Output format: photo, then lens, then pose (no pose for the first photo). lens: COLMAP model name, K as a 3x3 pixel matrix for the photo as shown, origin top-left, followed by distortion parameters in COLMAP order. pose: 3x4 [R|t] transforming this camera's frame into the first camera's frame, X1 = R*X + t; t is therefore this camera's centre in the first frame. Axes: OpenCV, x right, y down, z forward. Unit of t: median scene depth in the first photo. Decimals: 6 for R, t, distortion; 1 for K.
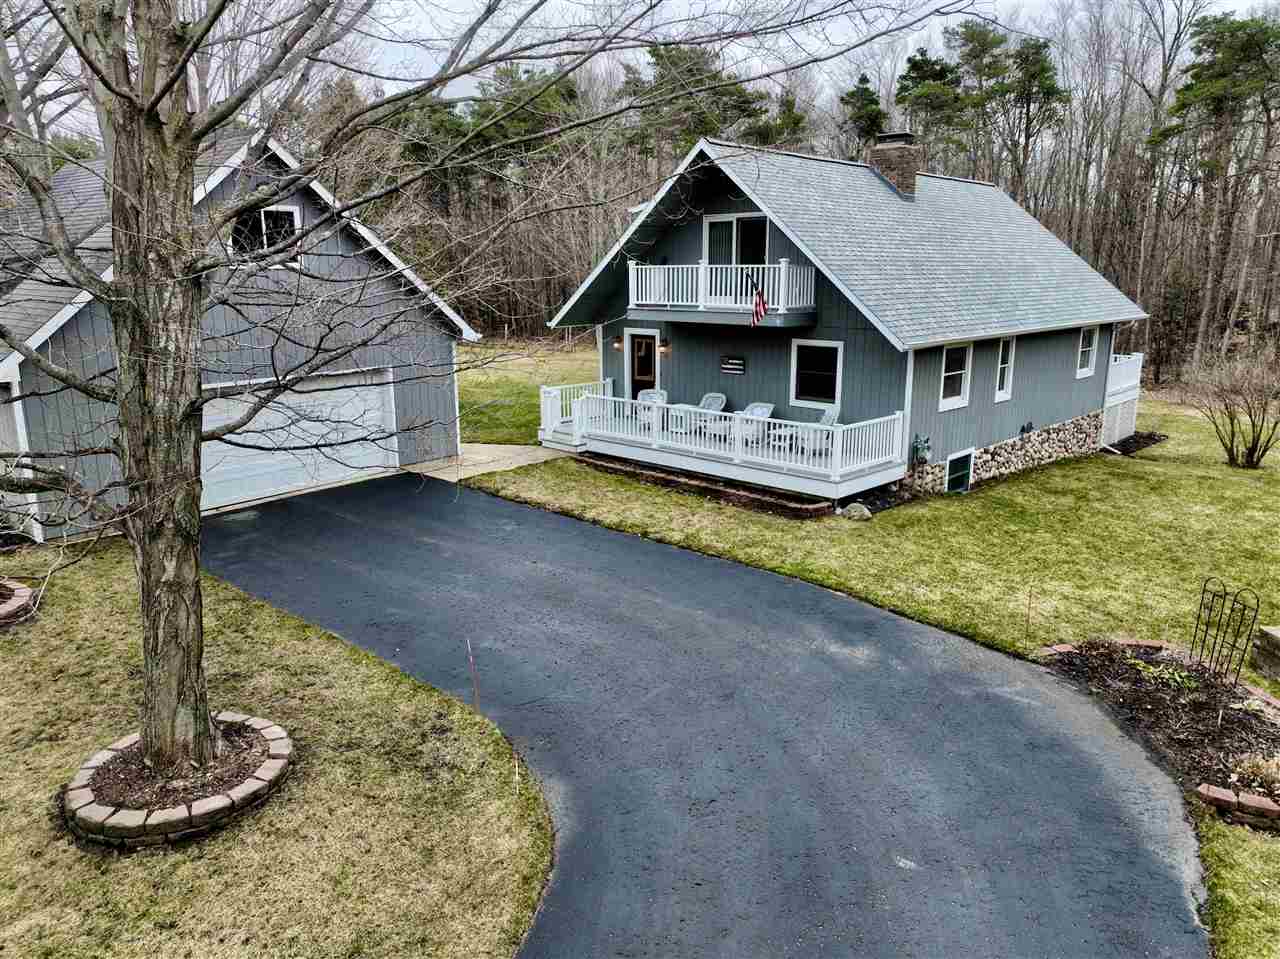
lens RADIAL K [[892.5, 0, 640.0], [0, 892.5, 479.5], [0, 0, 1]] dist [0.010301, 0.005852]
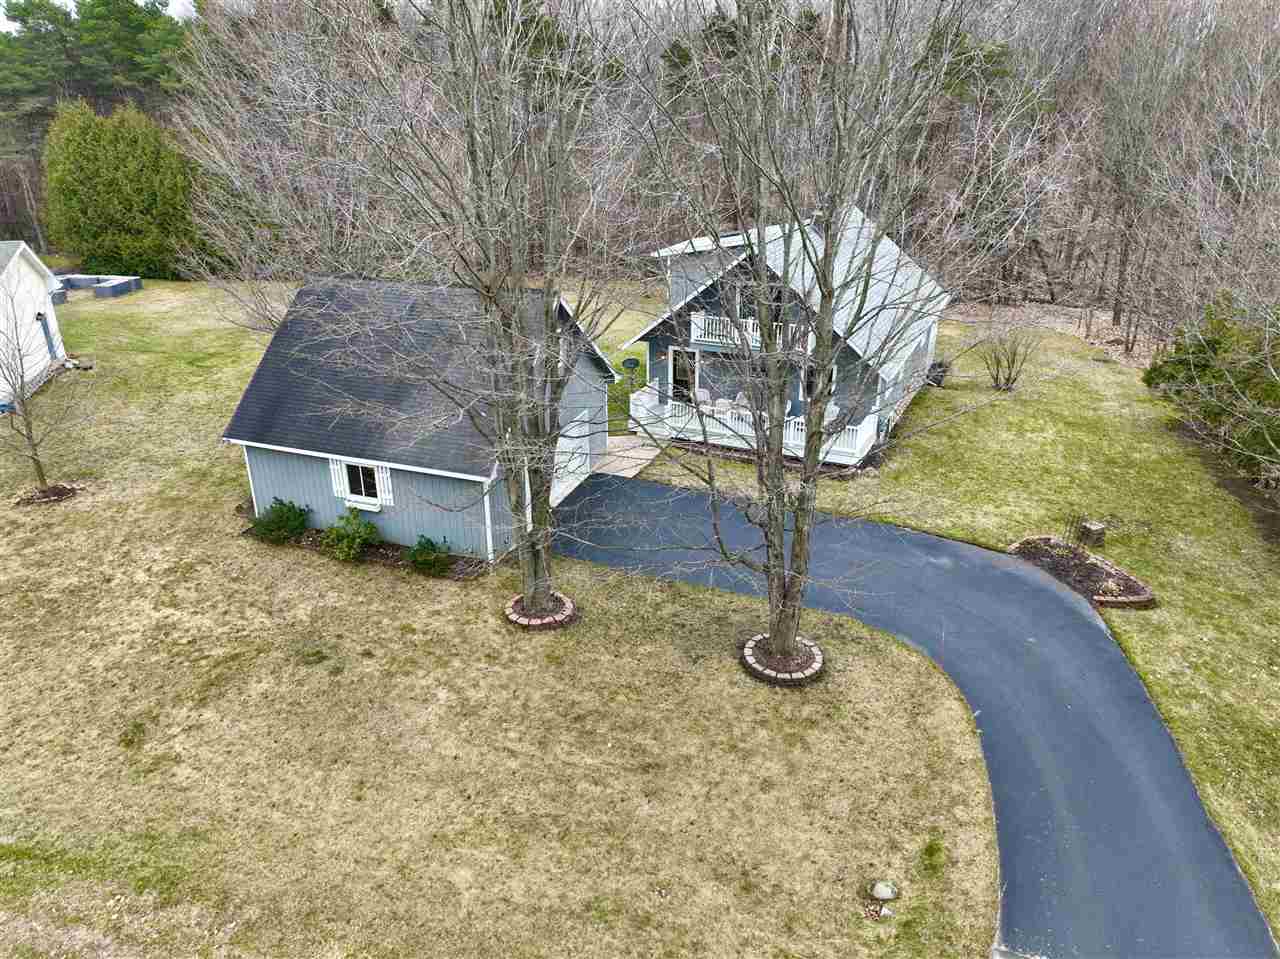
lens RADIAL K [[893.4, 0, 640.0], [0, 893.4, 479.5], [0, 0, 1]] dist [-0.001291, -0.000760]
pose [[0.944576, -0.128434, 0.302128, -1.162434], [0.074465, 0.980131, 0.183844, -0.491512], [-0.319736, -0.151156, 0.935372, -0.860706]]
